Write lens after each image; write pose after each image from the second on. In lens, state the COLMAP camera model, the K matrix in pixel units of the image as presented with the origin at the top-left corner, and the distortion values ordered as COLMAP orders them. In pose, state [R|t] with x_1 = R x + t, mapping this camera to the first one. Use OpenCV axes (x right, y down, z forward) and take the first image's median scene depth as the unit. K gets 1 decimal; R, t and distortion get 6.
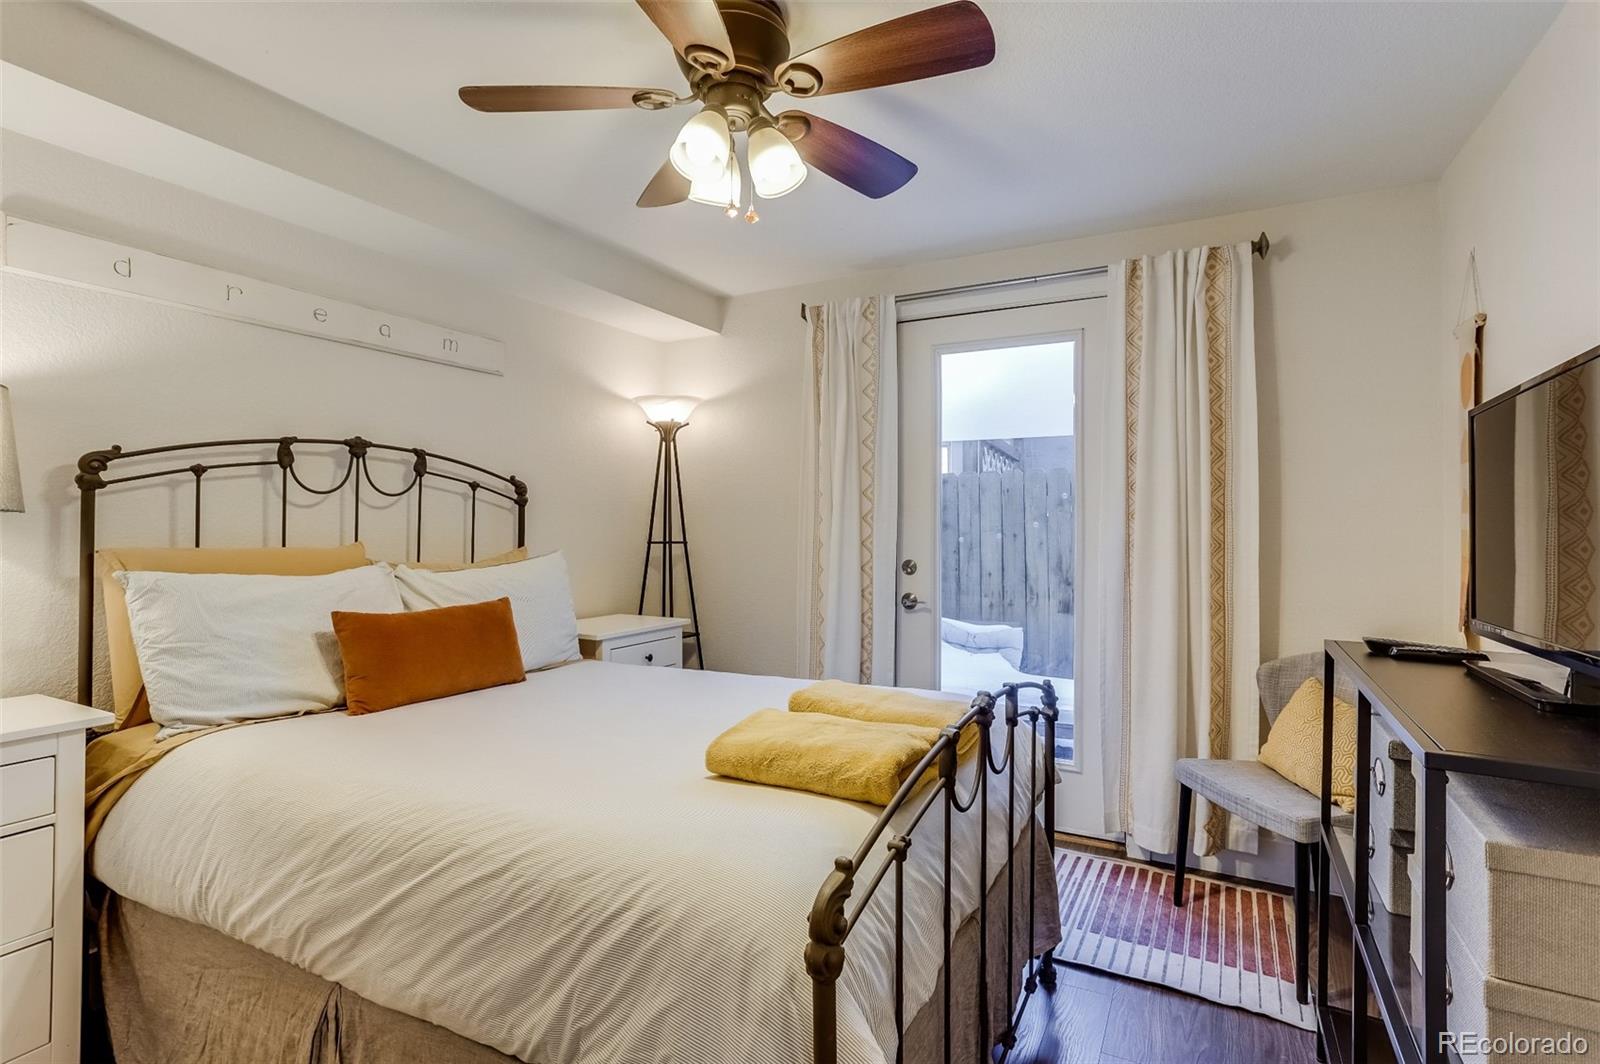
lens RADIAL K [[774.2, 0, 805.9], [0, 774.2, 519.5], [0, 0, 1]] dist [-0.047184, 0.026915]
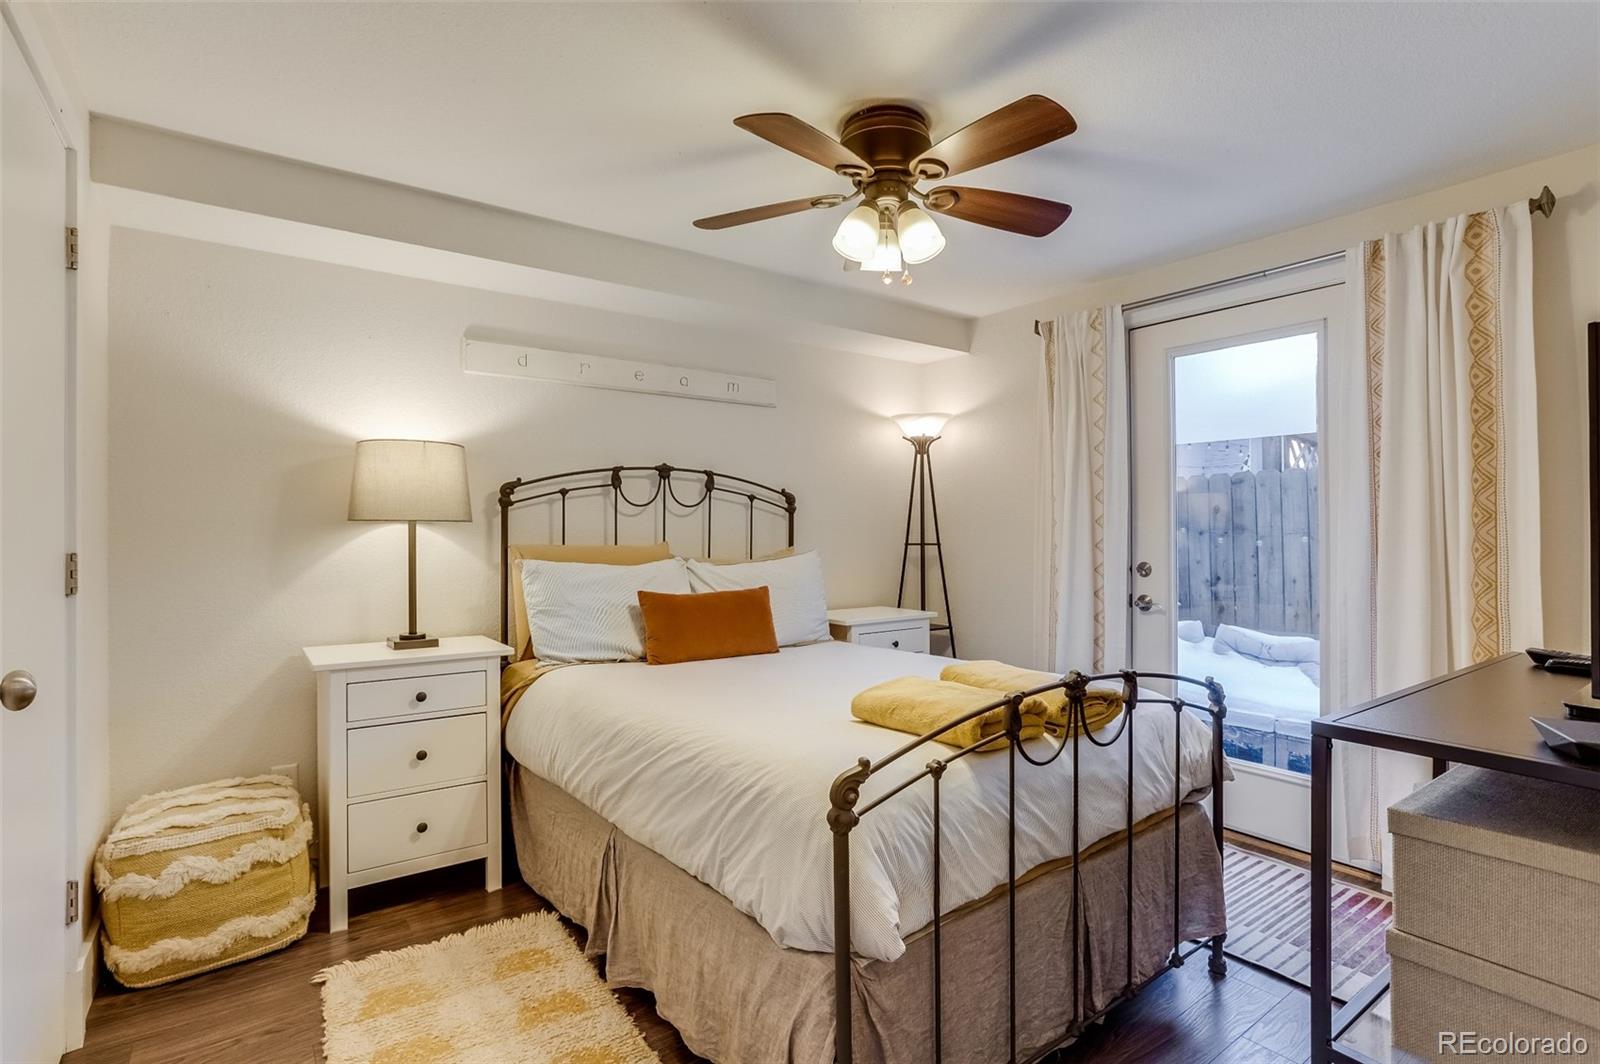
lens RADIAL K [[774.2, 0, 803.9], [0, 774.2, 524.6], [0, 0, 1]] dist [-0.047184, 0.026915]
pose [[0.909287, -0.004043, -0.416149, 0.240463], [0.005339, 0.999984, 0.001951, -0.002345], [0.416134, -0.003996, 0.909294, -0.162250]]
